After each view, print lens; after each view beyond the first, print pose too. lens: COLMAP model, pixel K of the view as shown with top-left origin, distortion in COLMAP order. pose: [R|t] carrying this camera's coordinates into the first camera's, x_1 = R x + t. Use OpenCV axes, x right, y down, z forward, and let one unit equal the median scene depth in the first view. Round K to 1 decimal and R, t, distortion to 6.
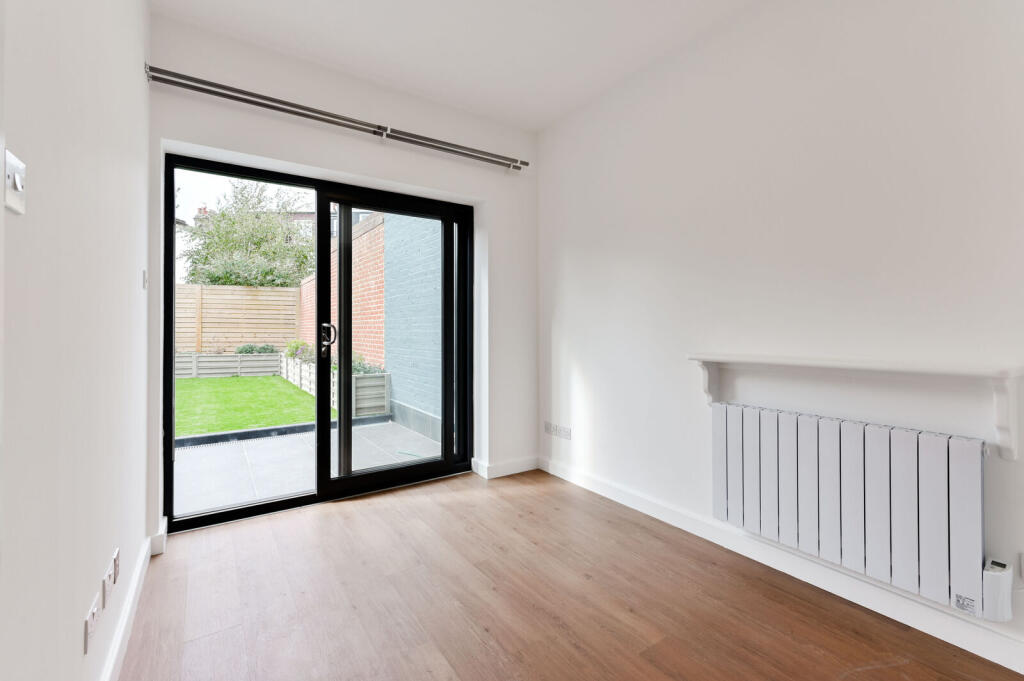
lens RADIAL K [[442.8, 0, 514.1], [0, 442.8, 331.8], [0, 0, 1]] dist [0.002356, 0.000161]
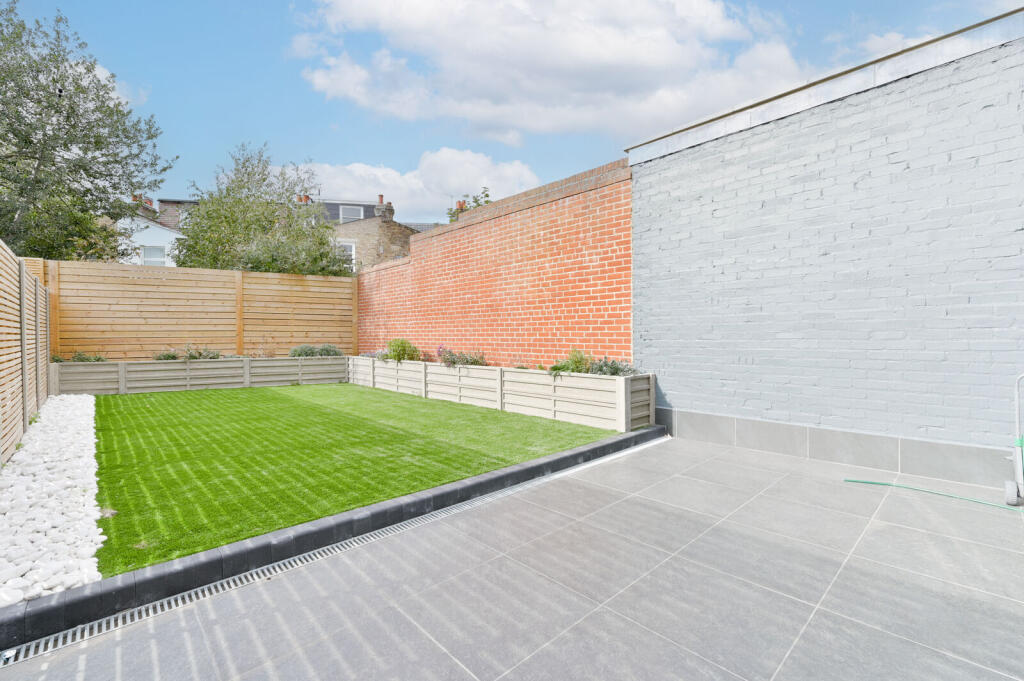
lens RADIAL K [[442.8, 0, 510.7], [0, 442.8, 344.6], [0, 0, 1]] dist [0.002356, 0.000161]
pose [[0.990943, -0.008406, 0.134021, -0.329374], [0.006150, 0.999832, 0.017240, 0.015100], [-0.134143, -0.016260, 0.990829, 0.141746]]
